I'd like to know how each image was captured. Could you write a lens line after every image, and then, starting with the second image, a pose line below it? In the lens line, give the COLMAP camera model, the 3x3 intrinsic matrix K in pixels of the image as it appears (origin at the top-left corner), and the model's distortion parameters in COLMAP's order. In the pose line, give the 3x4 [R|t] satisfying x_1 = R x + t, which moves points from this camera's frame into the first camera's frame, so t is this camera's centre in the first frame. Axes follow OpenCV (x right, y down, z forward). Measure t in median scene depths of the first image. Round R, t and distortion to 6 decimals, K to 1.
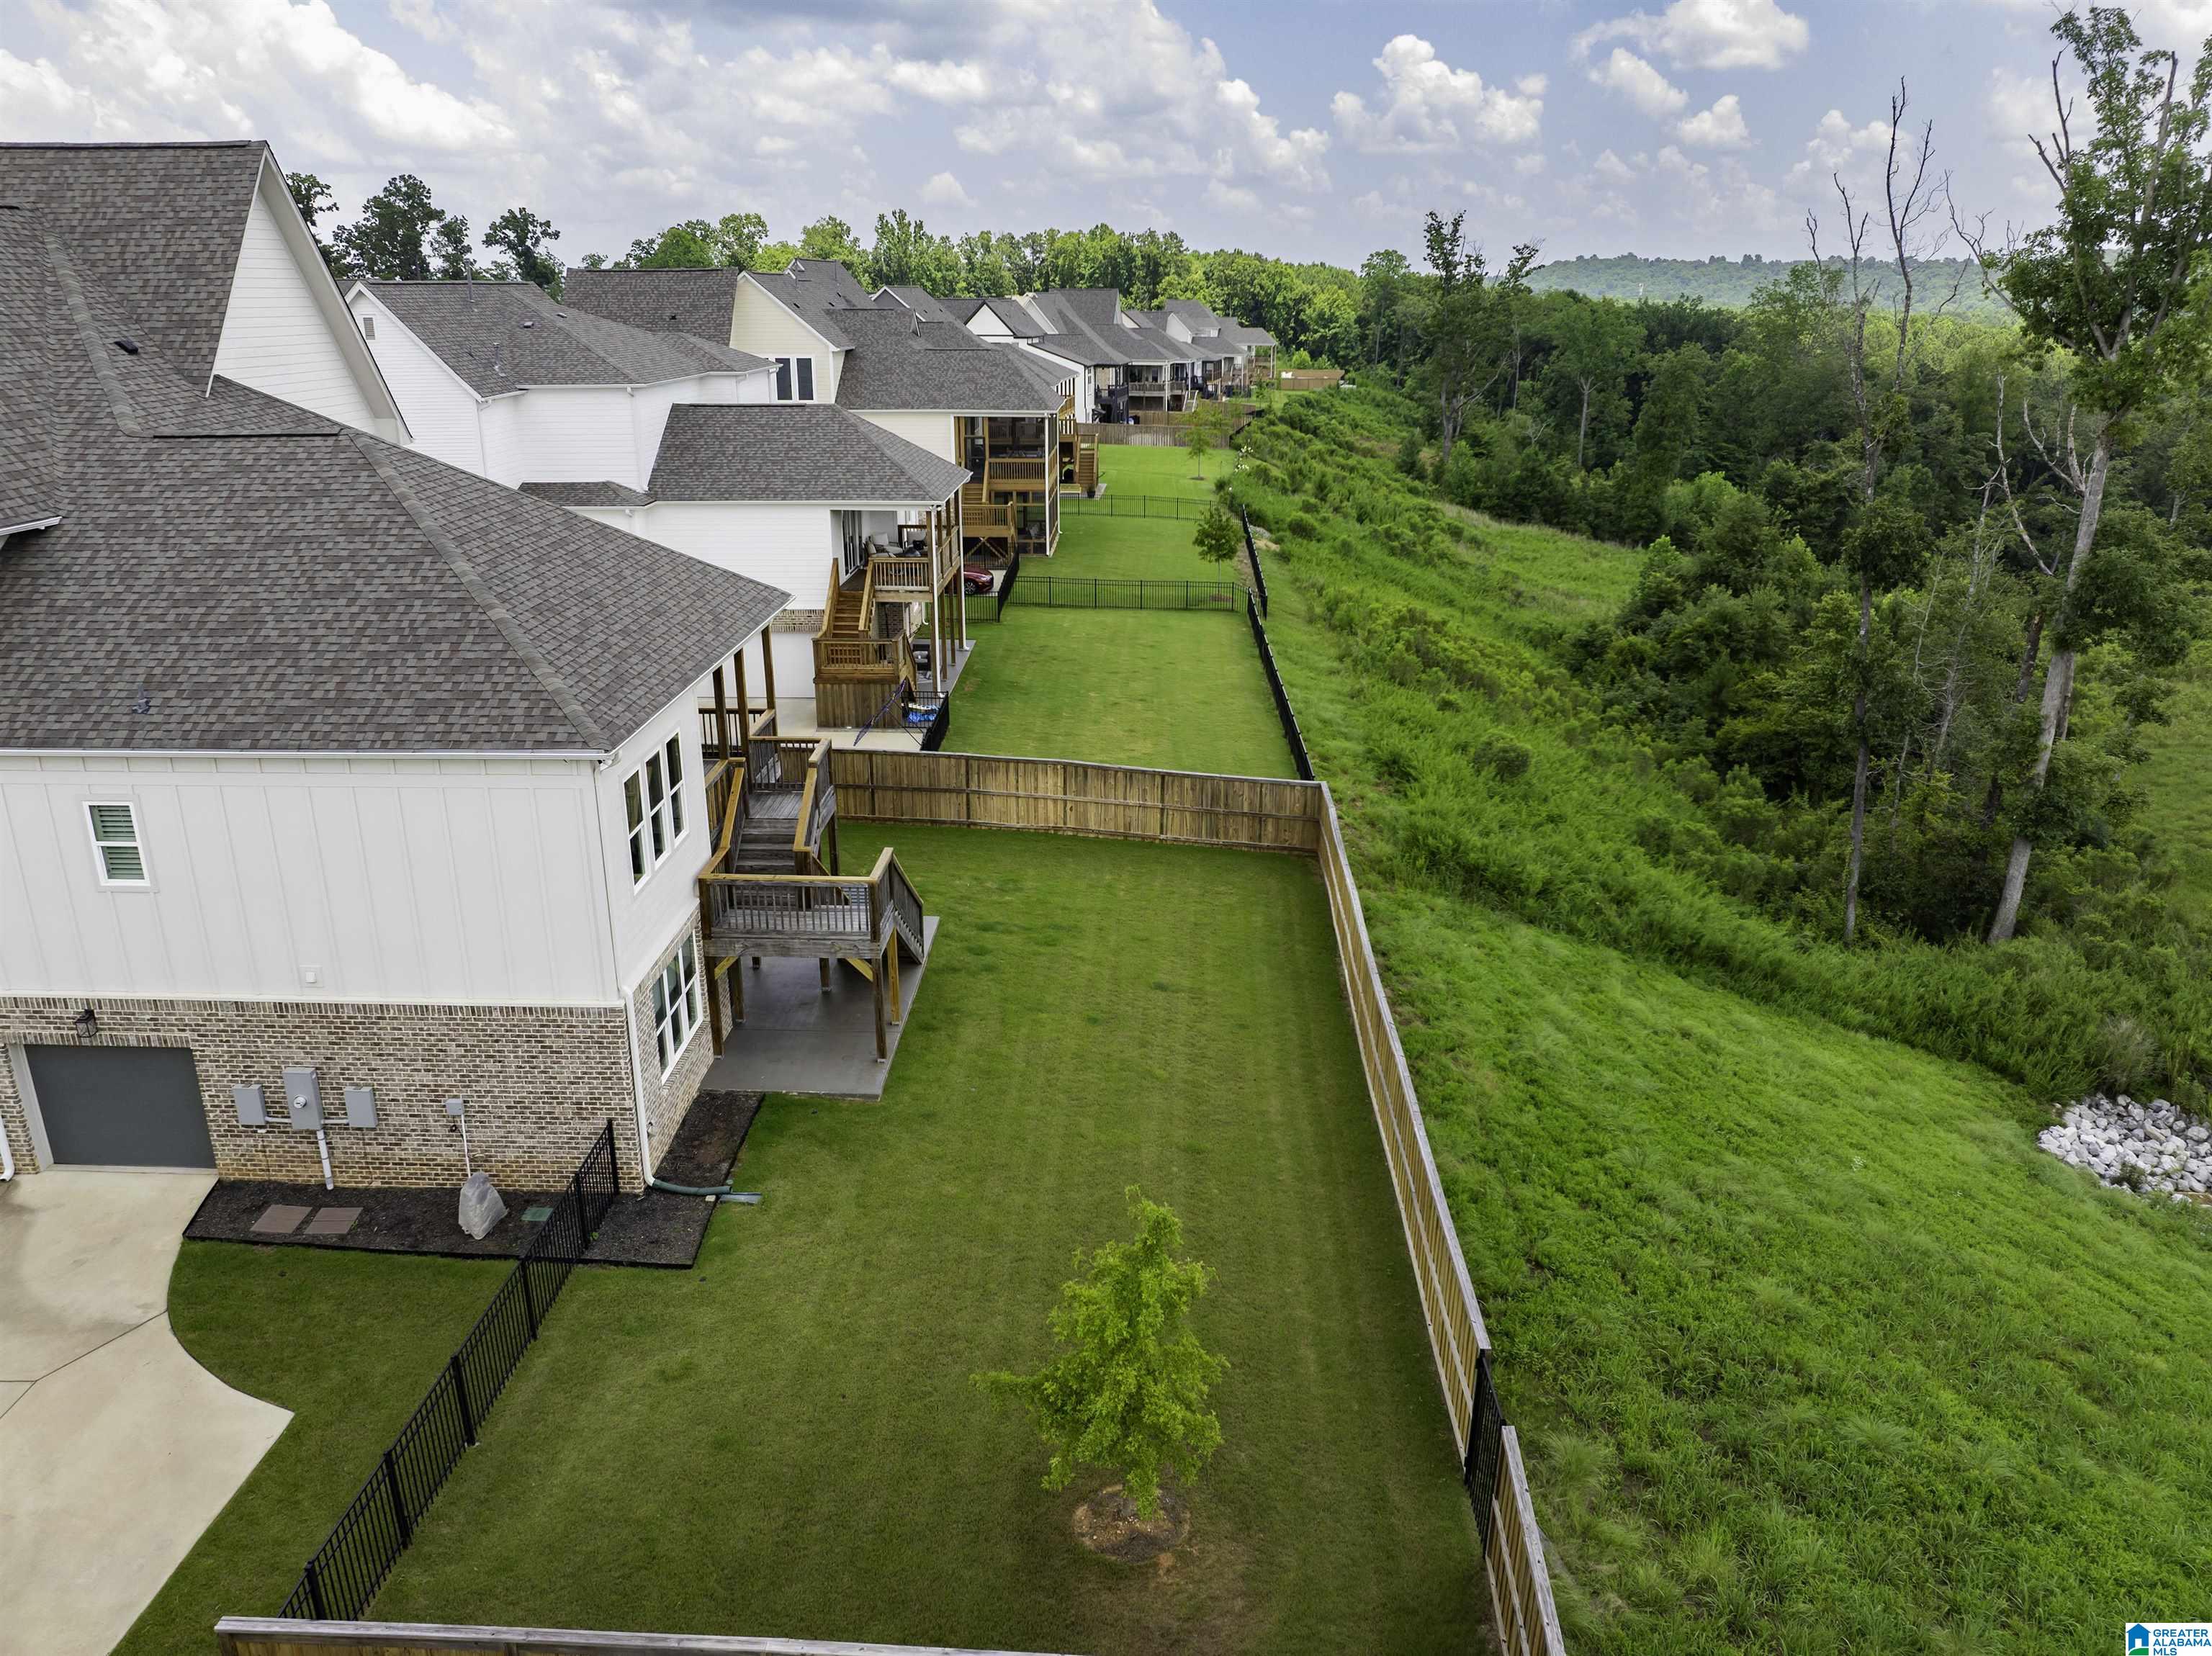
lens RADIAL K [[1545.9, 0, 1113.7], [0, 1545.9, 817.7], [0, 0, 1]] dist [-0.023320, -0.026974]
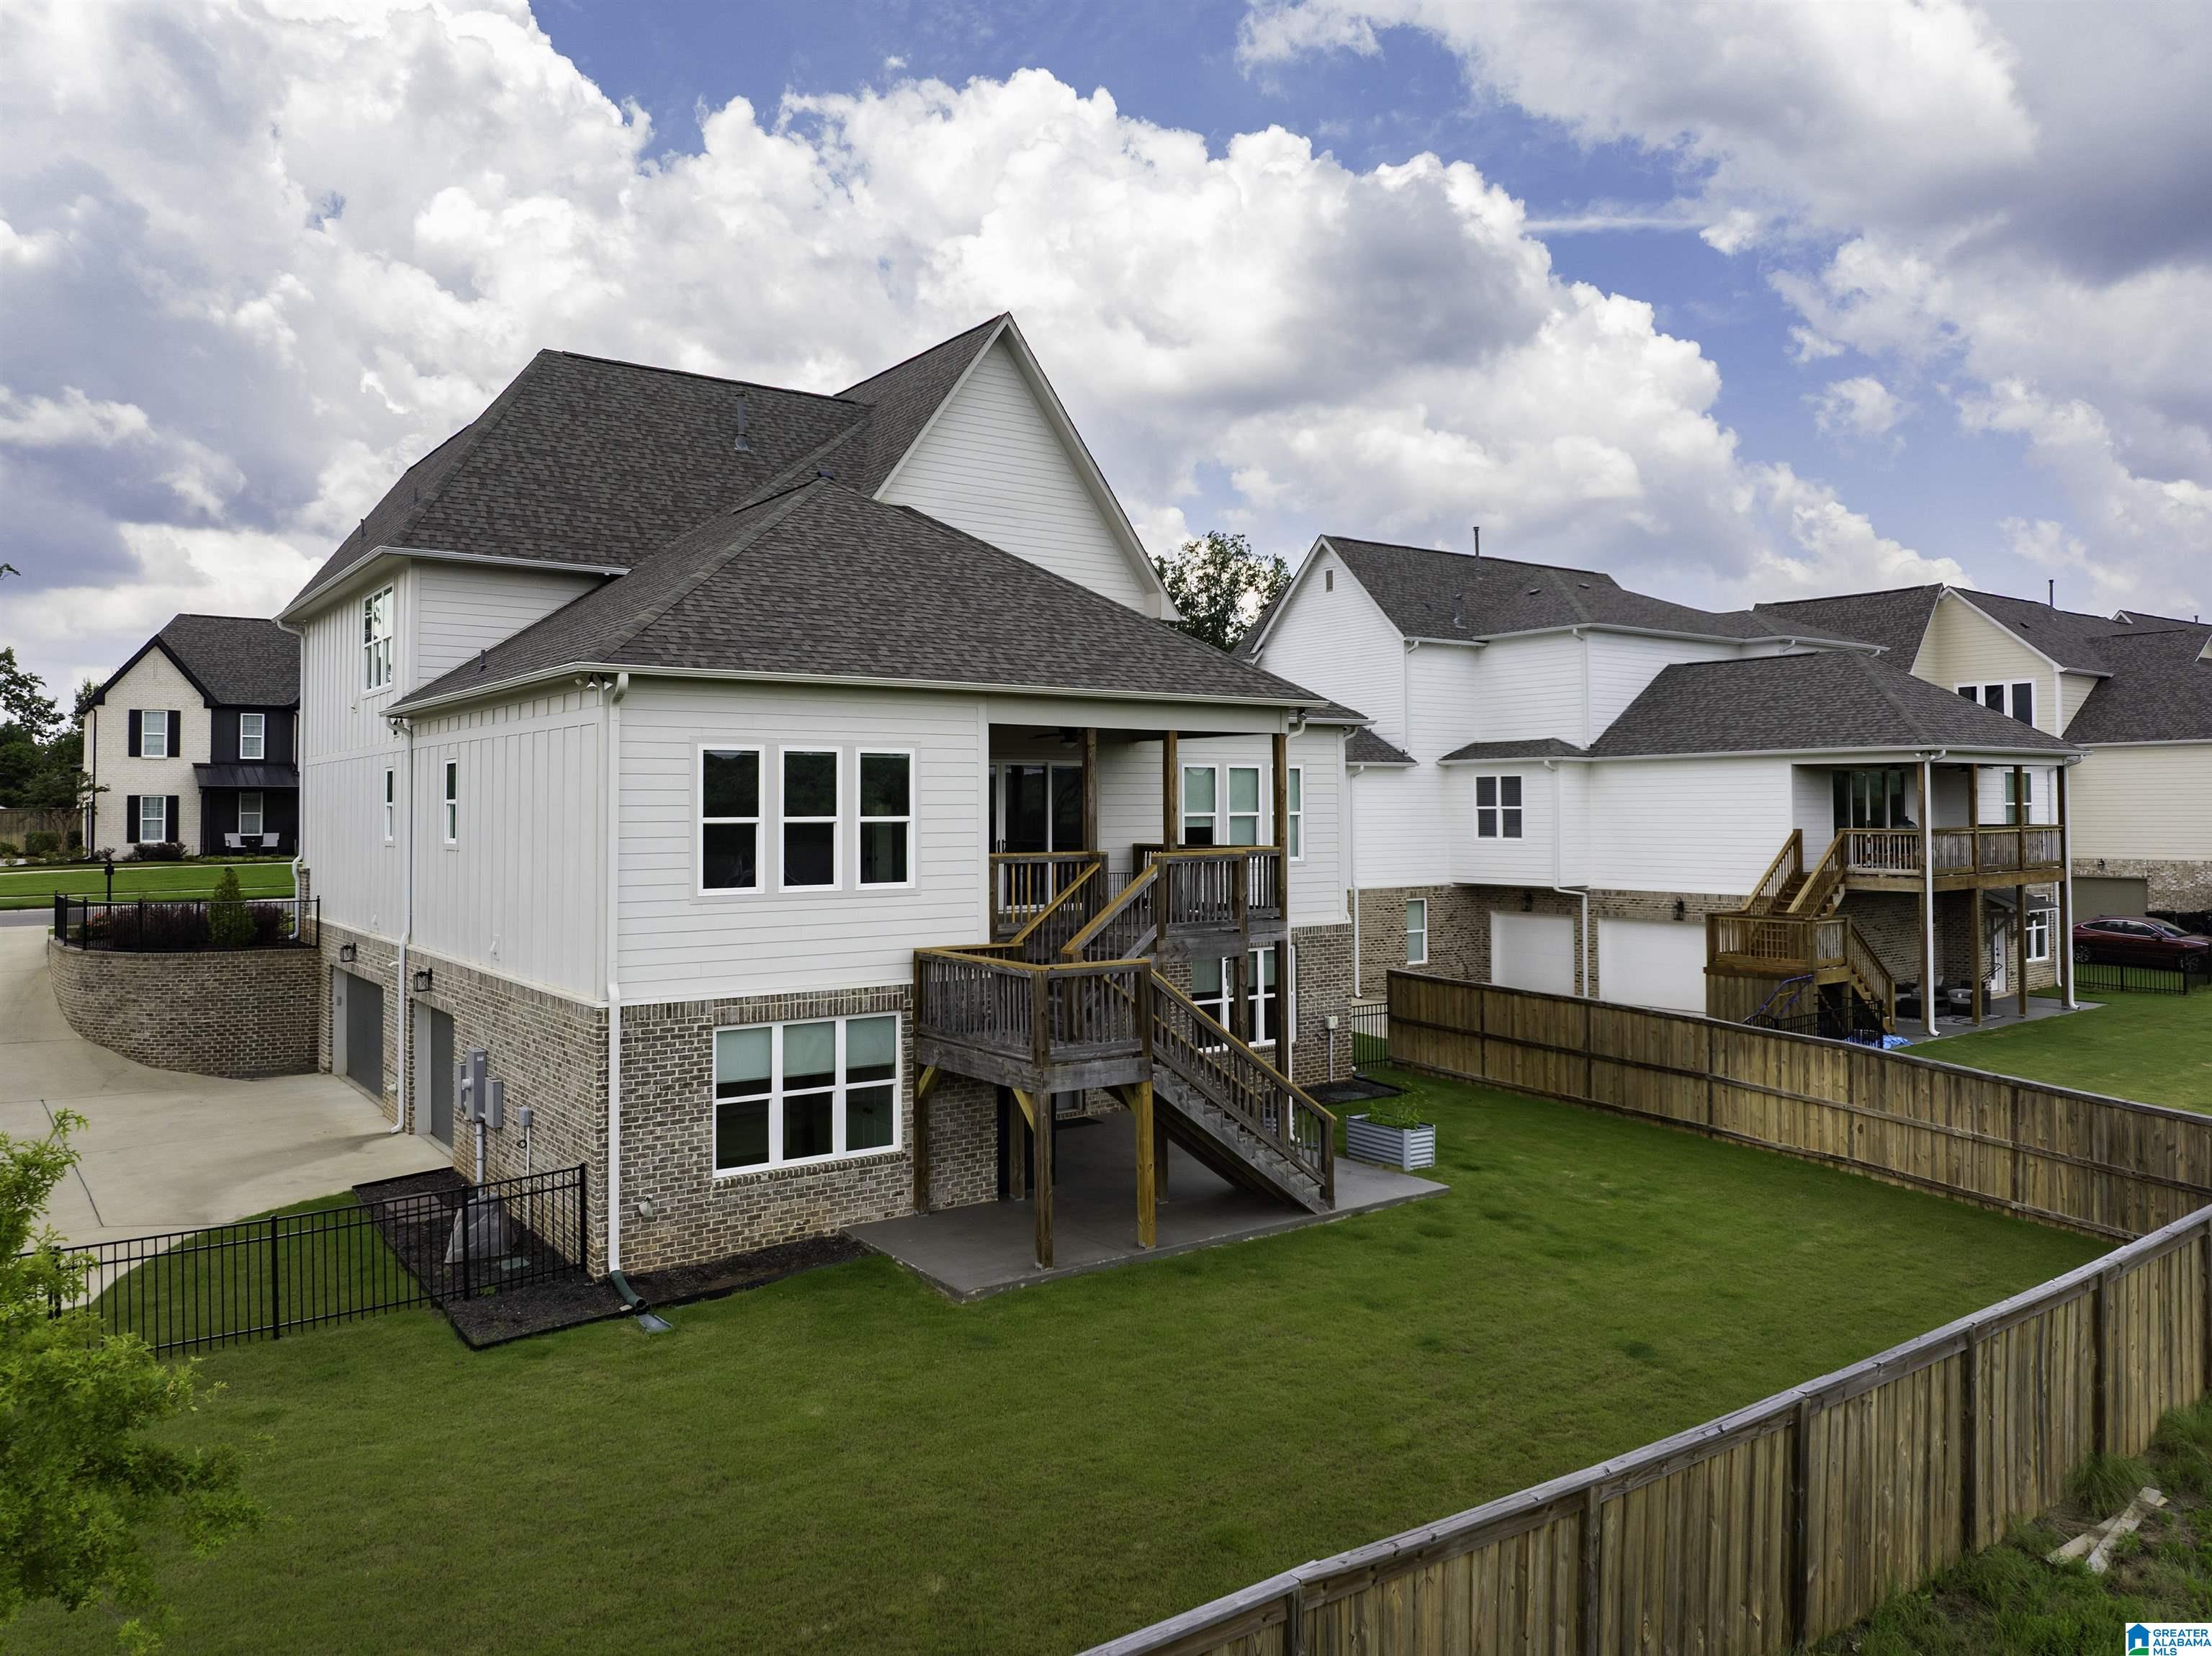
lens RADIAL K [[1577.8, 0, 1128.5], [0, 1577.8, 763.8], [0, 0, 1]] dist [-0.032693, -0.002468]
pose [[0.611332, -0.029404, -0.790828, 0.282454], [-0.248386, 0.941682, -0.227023, 0.069330], [0.751384, 0.335217, 0.568377, 0.405372]]
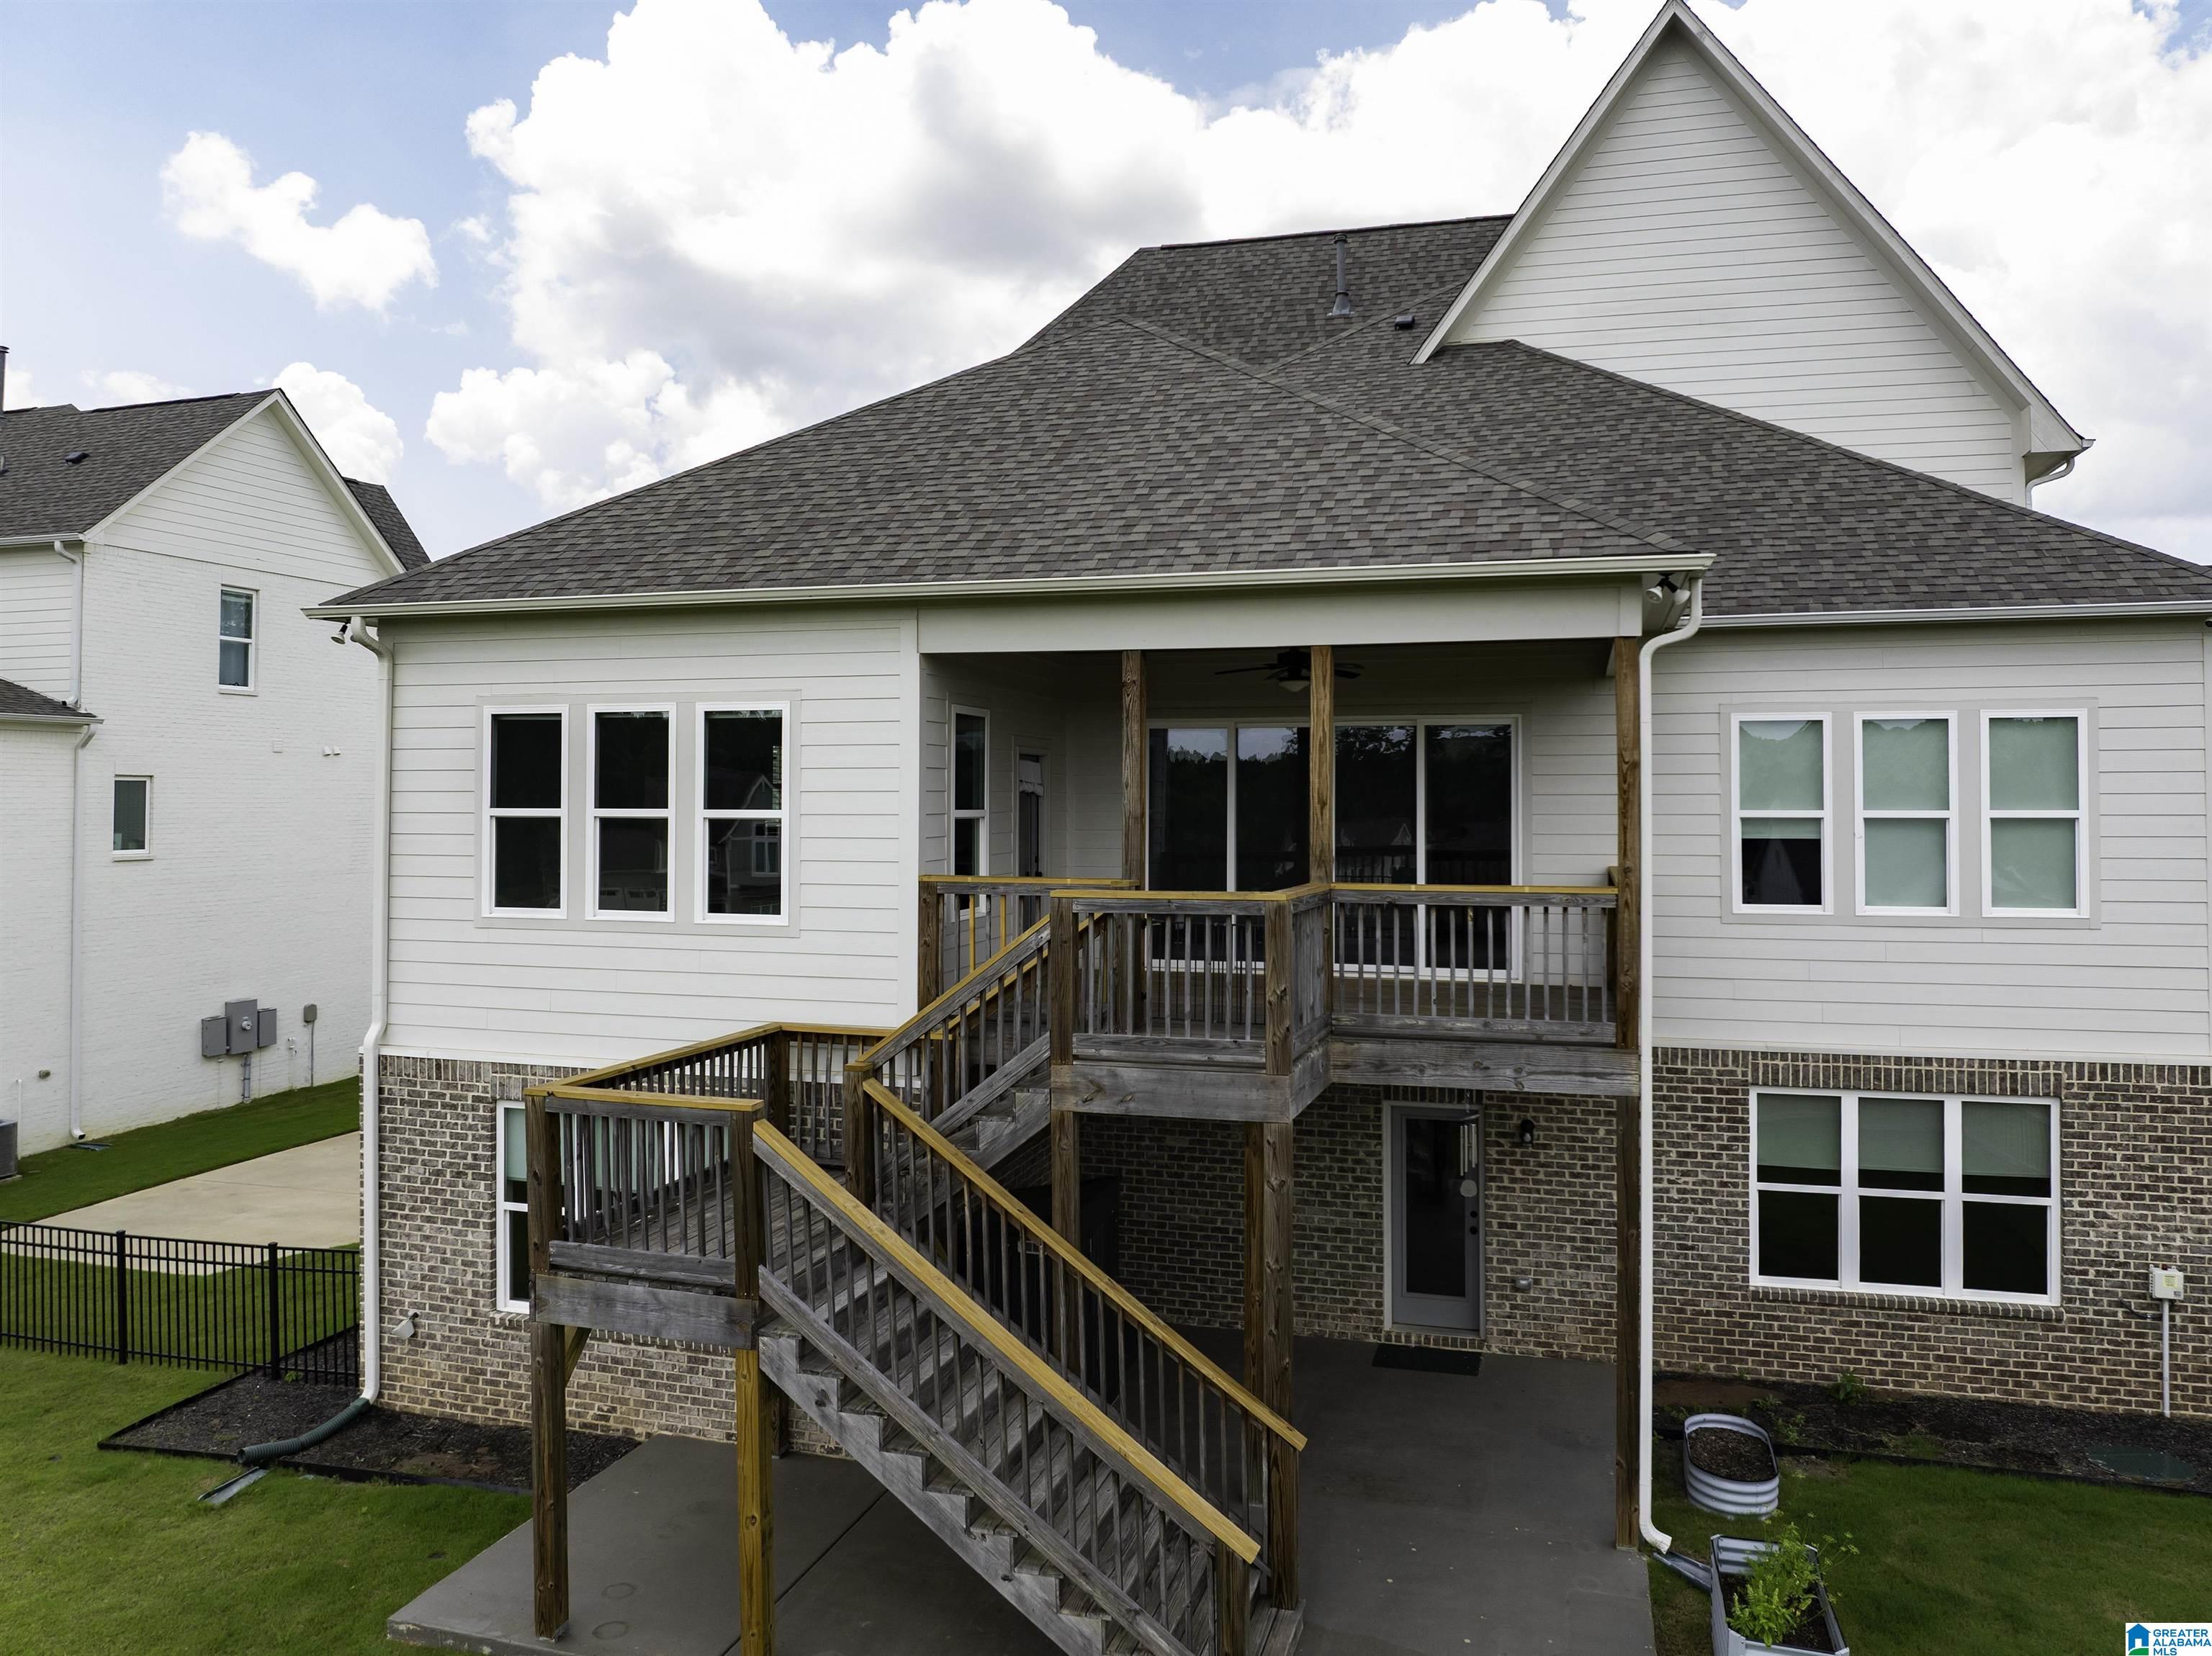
lens RADIAL K [[1579.8, 0, 1116.3], [0, 1579.8, 760.5], [0, 0, 1]] dist [-0.035960, 0.003100]
pose [[-0.262245, -0.027603, -0.964607, 0.118584], [-0.314776, 0.947364, 0.058468, -0.067838], [0.912219, 0.318968, -0.257130, 0.804168]]
